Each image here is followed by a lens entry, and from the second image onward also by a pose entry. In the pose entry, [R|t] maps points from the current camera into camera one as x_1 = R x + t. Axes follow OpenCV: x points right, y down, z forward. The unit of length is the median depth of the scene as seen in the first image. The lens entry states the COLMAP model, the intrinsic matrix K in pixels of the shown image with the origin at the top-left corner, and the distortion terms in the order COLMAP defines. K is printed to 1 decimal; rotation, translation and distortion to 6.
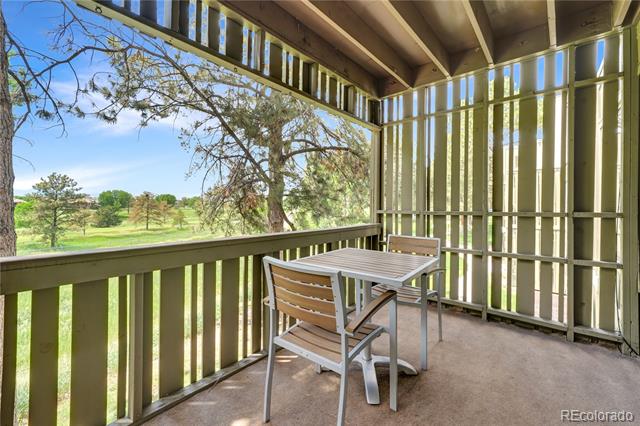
lens RADIAL K [[277.8, 0, 318.9], [0, 277.8, 201.5], [0, 0, 1]] dist [0.008623, 0.000140]
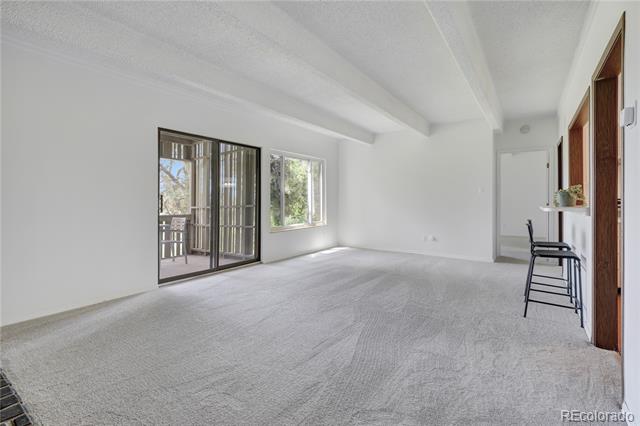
lens RADIAL K [[301.9, 0, 319.8], [0, 301.9, 207.5], [0, 0, 1]] dist [0.005131, 0.000155]
pose [[0.998032, -0.009406, 0.061994, 0.301283], [0.008794, 0.999910, 0.010142, 0.008035], [-0.062084, -0.009577, 0.998025, -0.333031]]
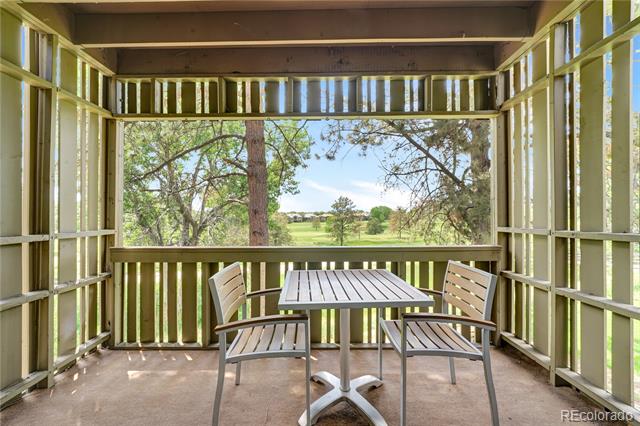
lens RADIAL K [[263.2, 0, 317.6], [0, 263.2, 212.1], [0, 0, 1]] dist [-0.003009, -0.000226]
pose [[0.631087, -0.022157, -0.775395, 0.143624], [0.017595, 0.999744, -0.014247, -0.002150], [0.775512, -0.004652, 0.631315, 0.070914]]
